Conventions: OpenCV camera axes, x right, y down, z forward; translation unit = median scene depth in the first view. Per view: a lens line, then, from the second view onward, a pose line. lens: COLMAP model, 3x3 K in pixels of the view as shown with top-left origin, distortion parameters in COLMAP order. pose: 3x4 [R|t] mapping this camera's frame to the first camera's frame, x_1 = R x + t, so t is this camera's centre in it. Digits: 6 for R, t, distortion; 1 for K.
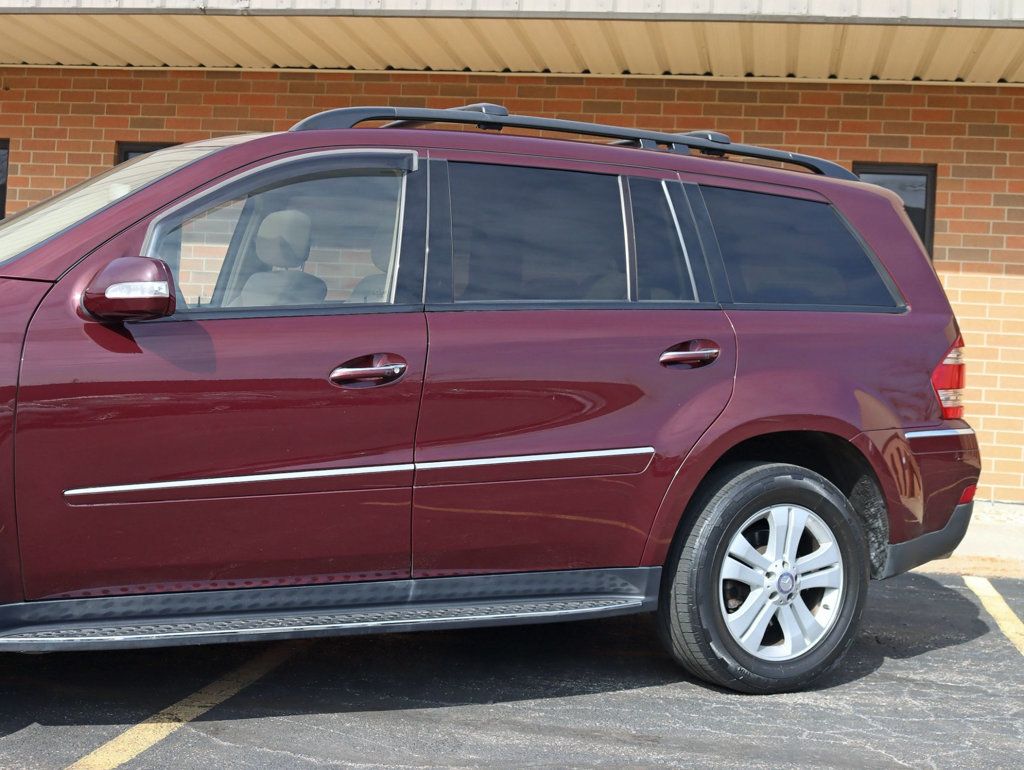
lens RADIAL K [[1367.7, 0, 506.4], [0, 1367.7, 384.8], [0, 0, 1]] dist [-0.013810, 0.000000]
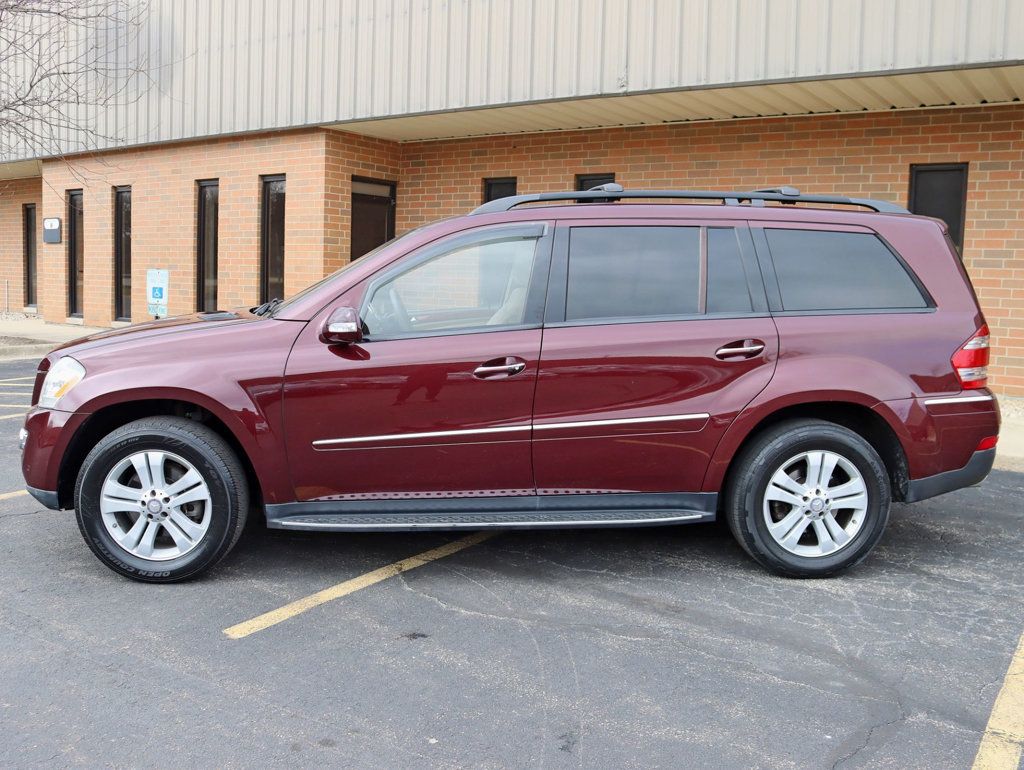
lens RADIAL K [[842.3, 0, 516.9], [0, 842.3, 387.4], [0, 0, 1]] dist [-0.029207, 0.022942]
pose [[0.935348, 0.017623, -0.353290, 0.216202], [0.011402, 0.996737, 0.079906, -0.053790], [0.353546, -0.078768, 0.932095, 0.065465]]
